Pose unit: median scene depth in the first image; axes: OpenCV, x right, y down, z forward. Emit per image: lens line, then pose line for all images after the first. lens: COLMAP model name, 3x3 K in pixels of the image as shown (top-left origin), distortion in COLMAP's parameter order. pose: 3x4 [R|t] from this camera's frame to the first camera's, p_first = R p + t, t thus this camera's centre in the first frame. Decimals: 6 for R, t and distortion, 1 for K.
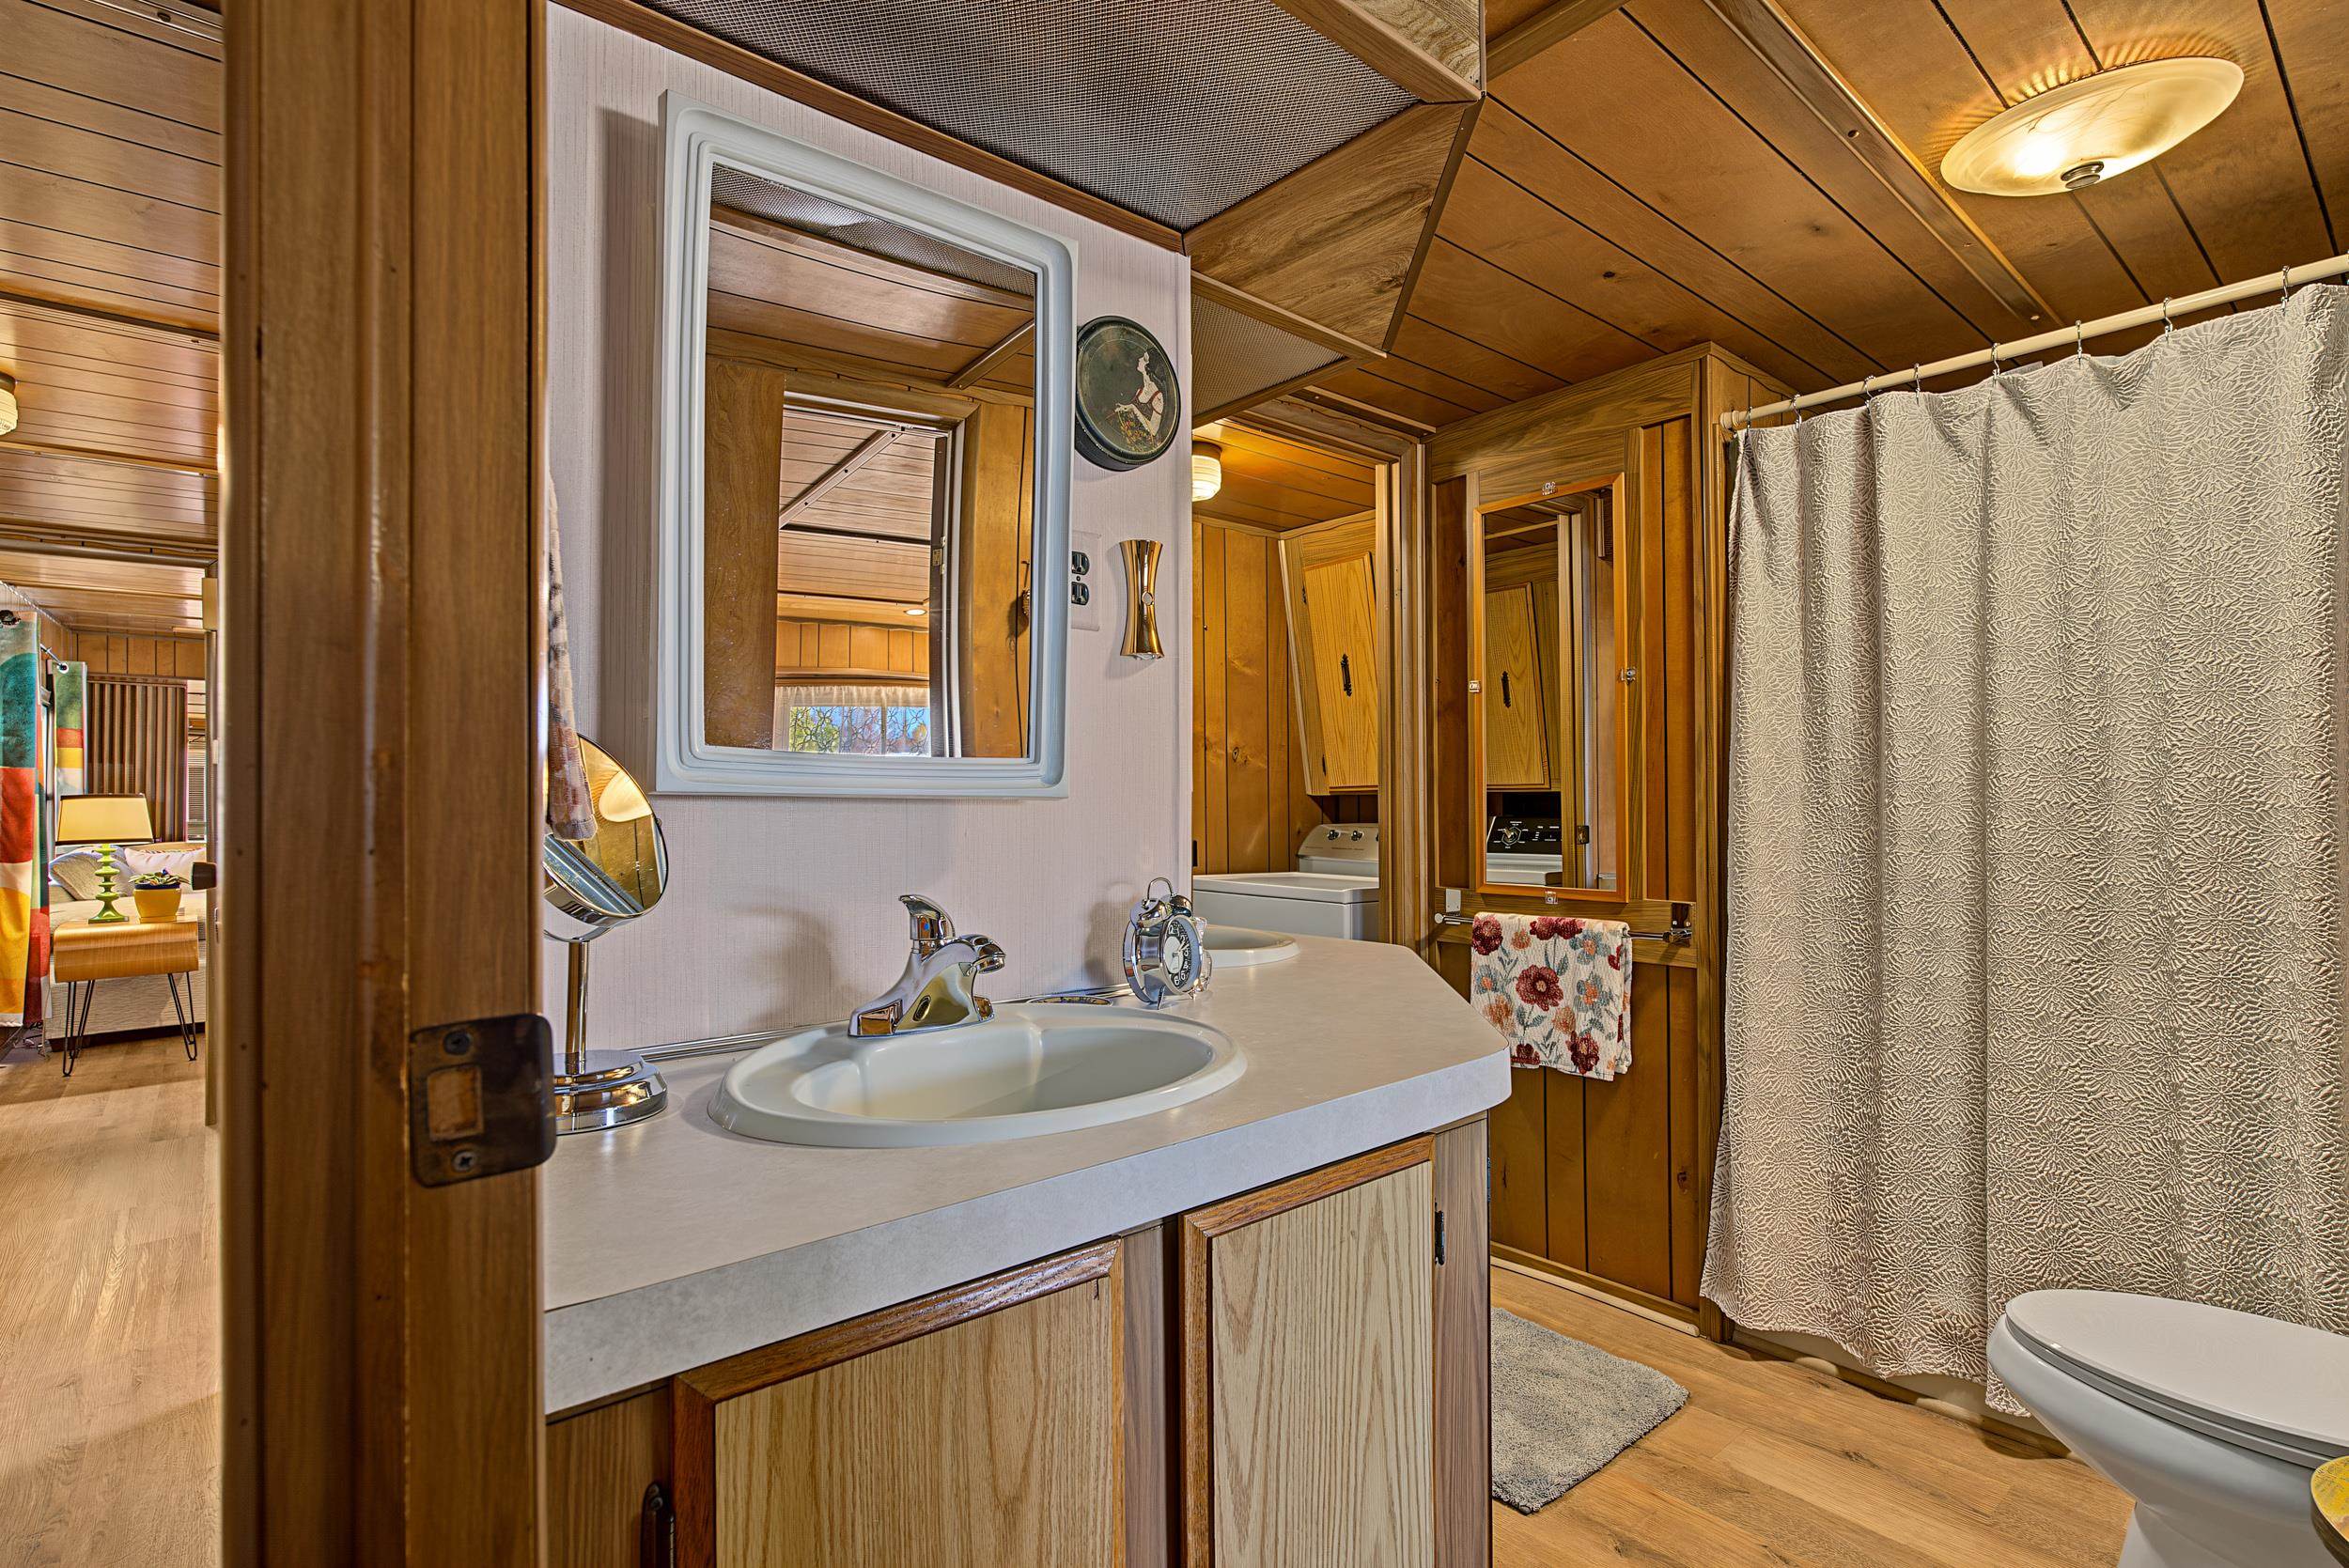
lens RADIAL K [[1141.9, 0, 1193.2], [0, 1141.9, 788.9], [0, 0, 1]] dist [-0.002405, 0.001247]
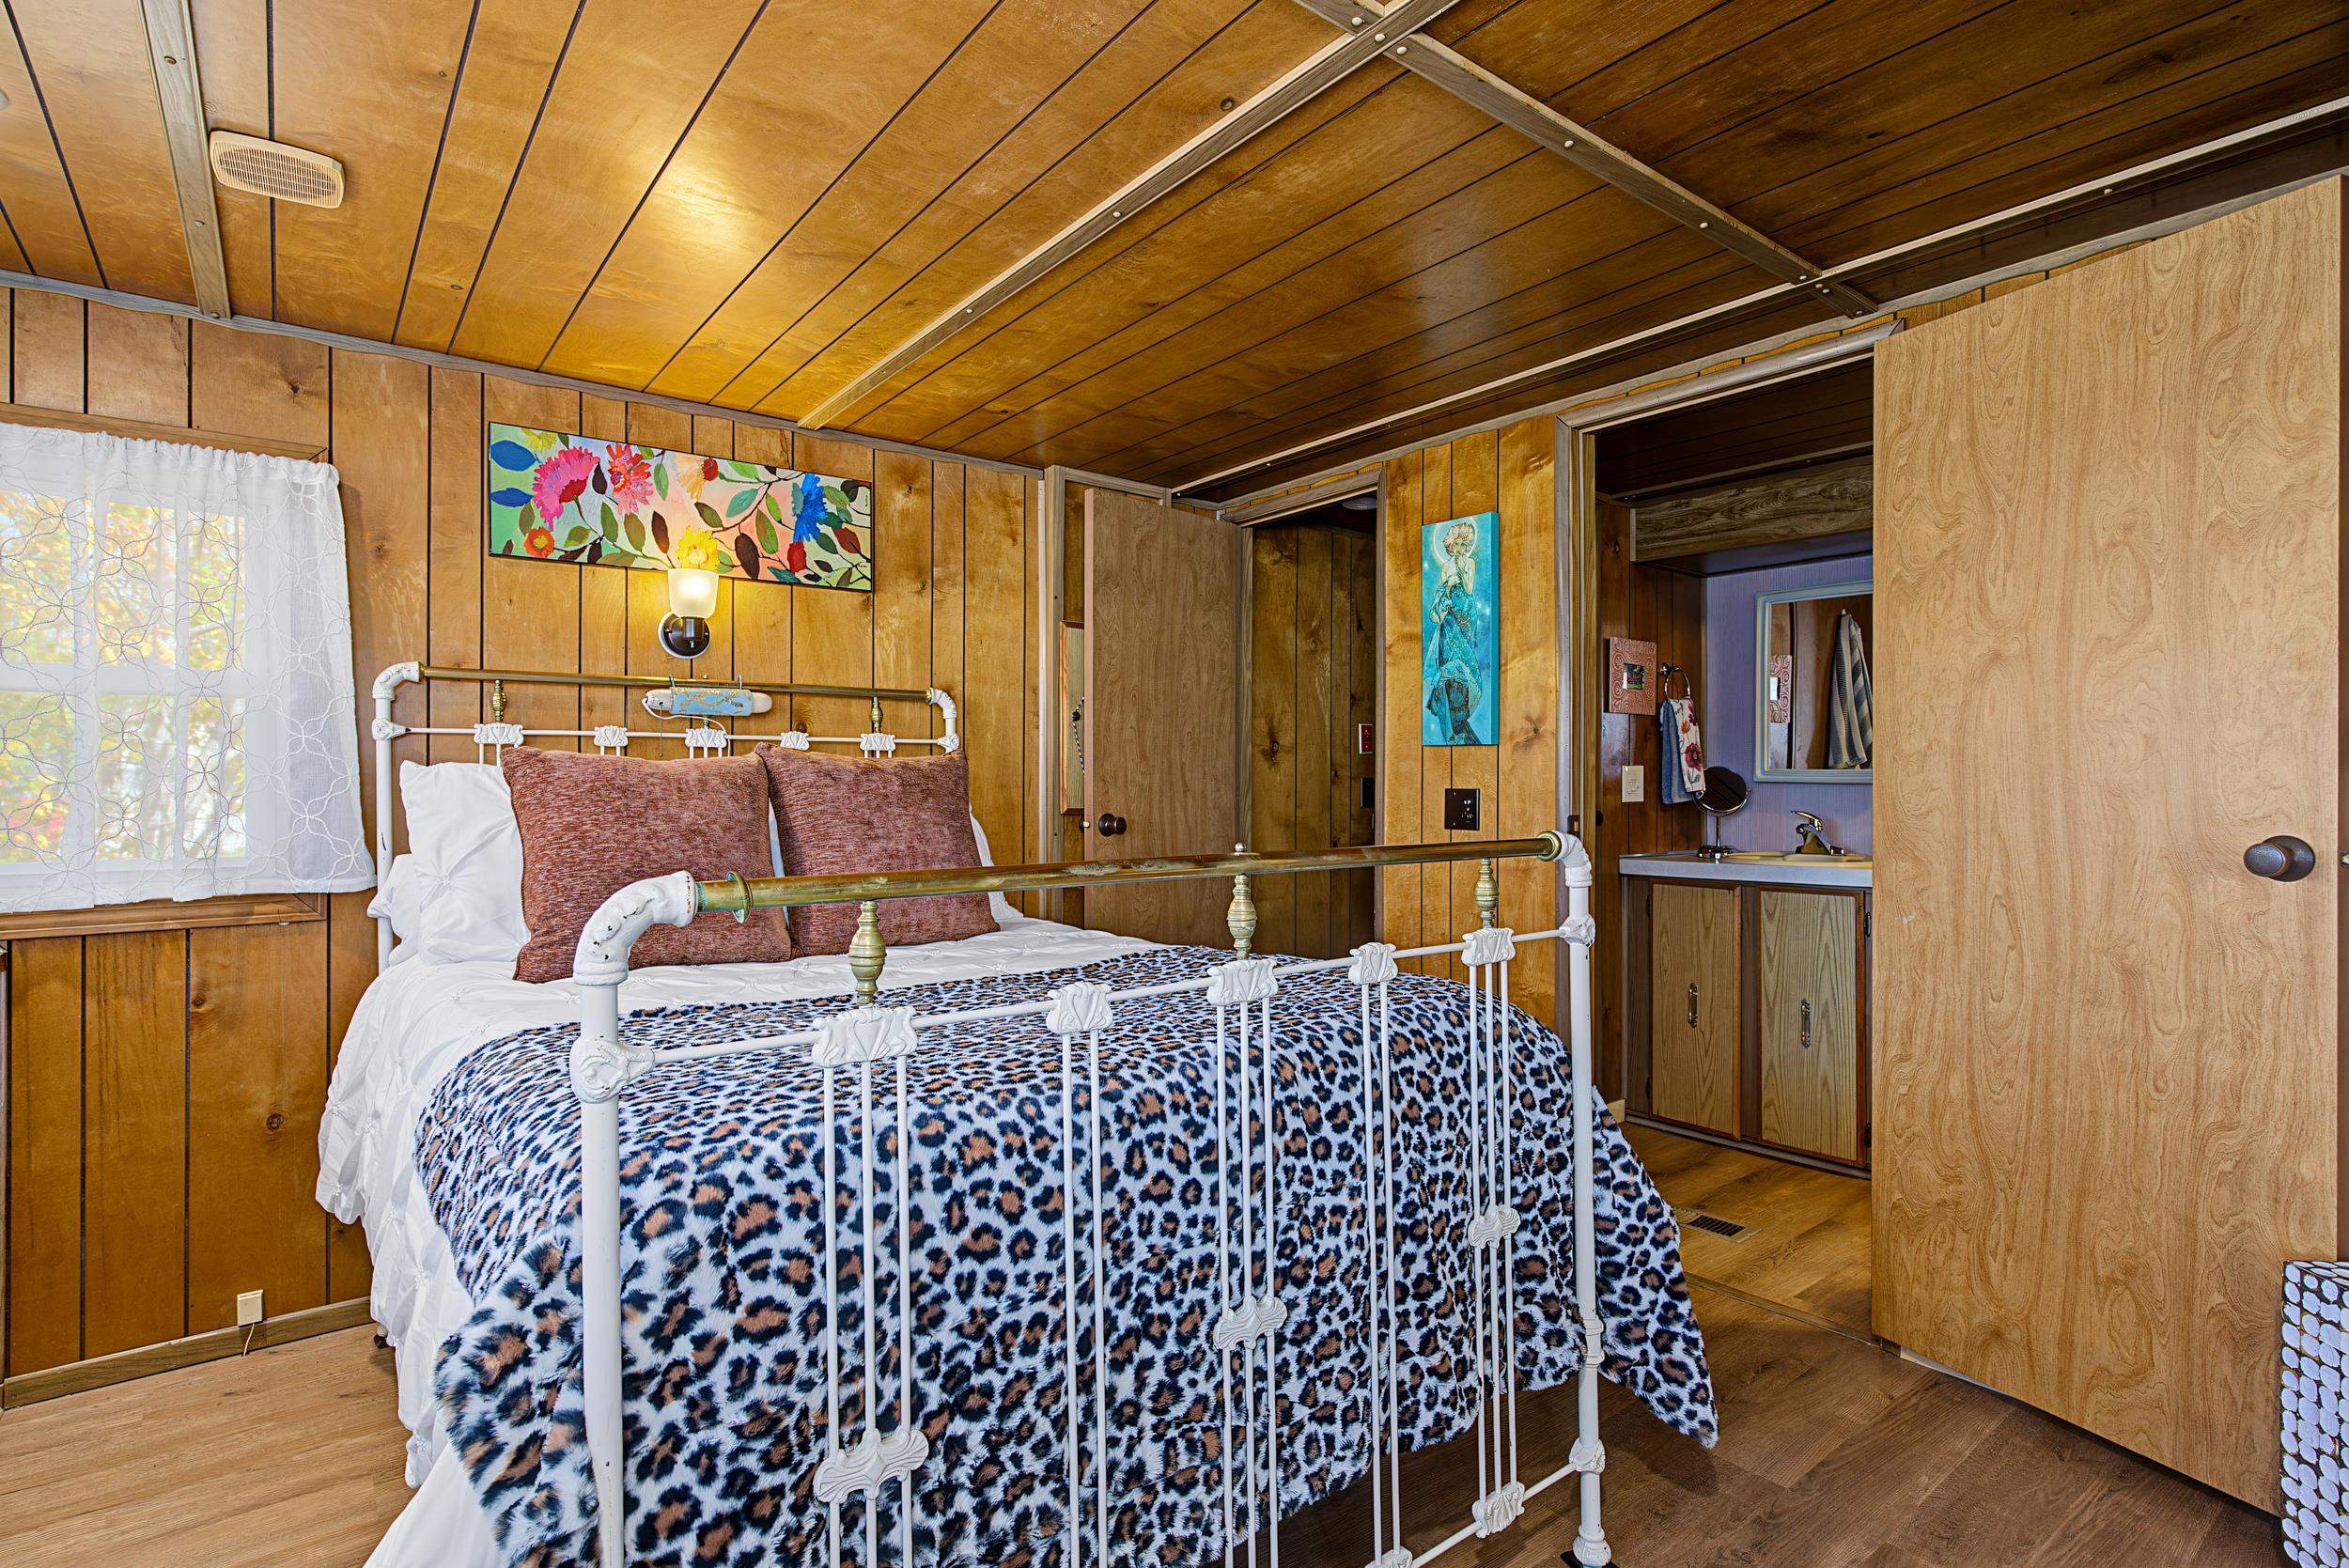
lens RADIAL K [[1141.9, 0, 1174.8], [0, 1141.9, 785.0], [0, 0, 1]] dist [-0.002405, 0.001247]
pose [[-0.060063, 0.002235, -0.998192, 1.570915], [0.012633, 0.999919, 0.001479, -0.007406], [0.998115, -0.012521, -0.060086, -0.316920]]
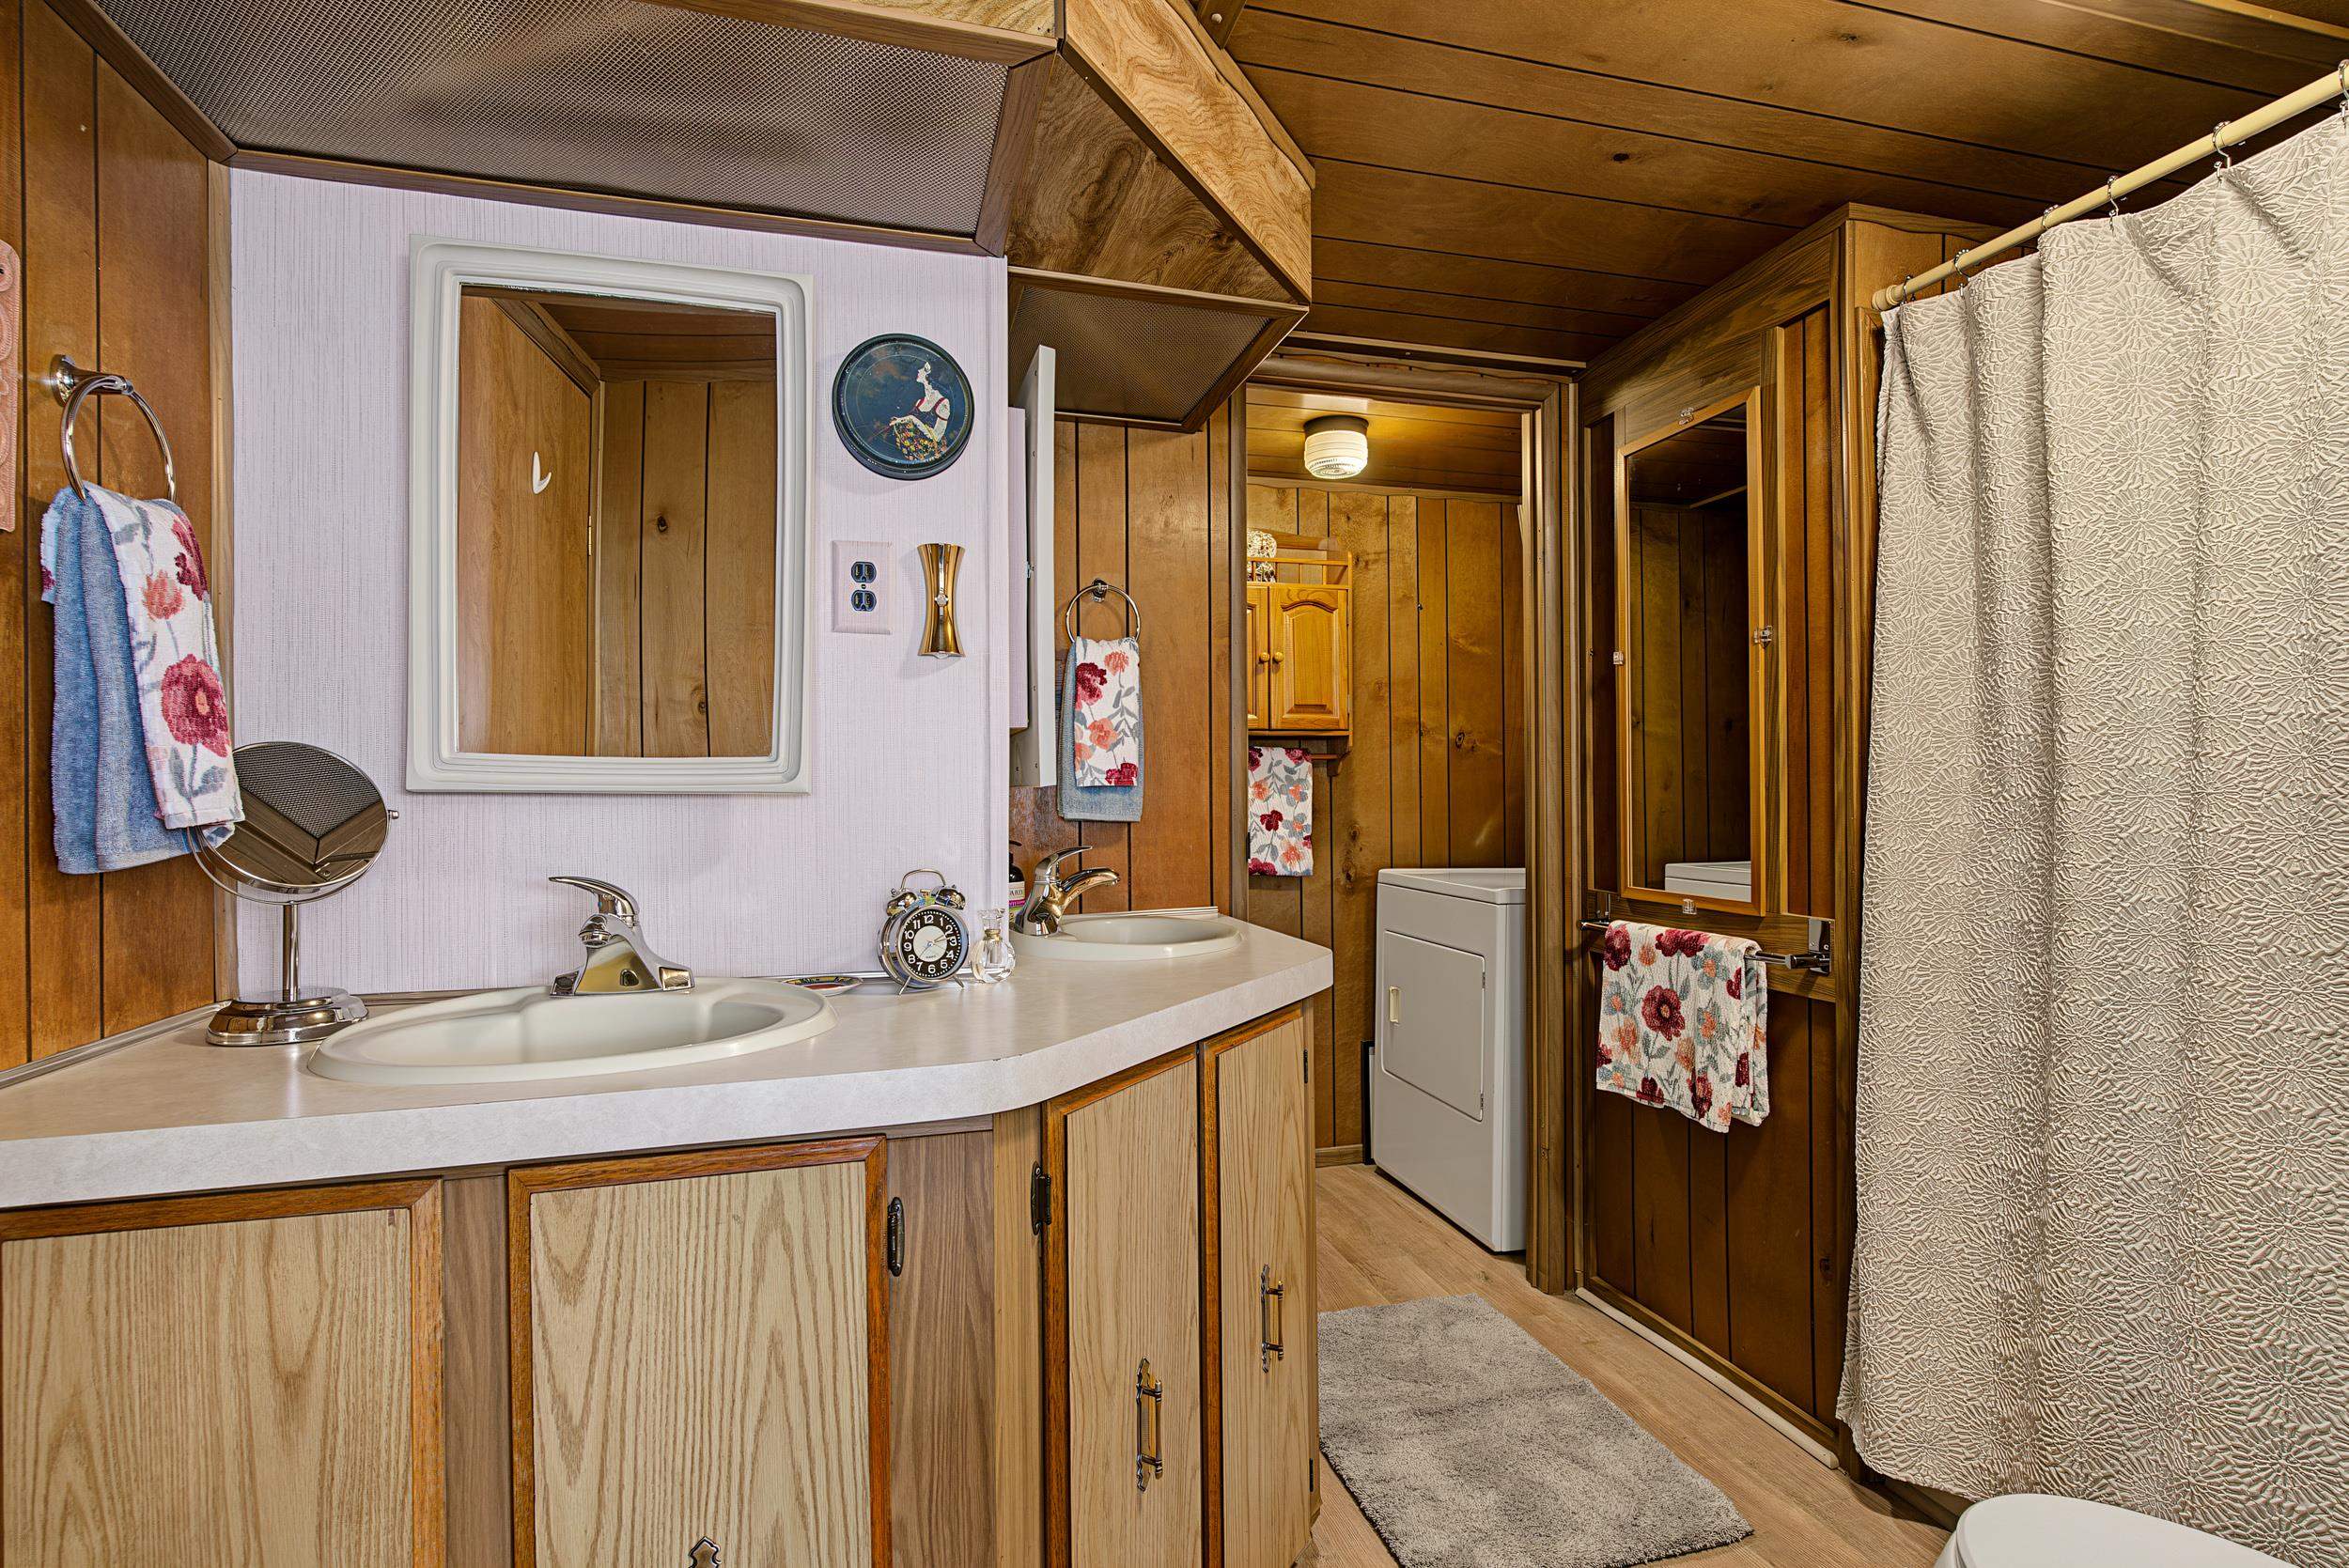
lens RADIAL K [[1141.9, 0, 1178.2], [0, 1141.9, 784.2], [0, 0, 1]] dist [-0.002405, 0.001247]
pose [[0.903830, -0.003948, -0.427873, 0.391325], [0.007067, 0.999959, 0.005703, -0.002141], [0.427833, -0.008178, 0.903821, 0.100181]]
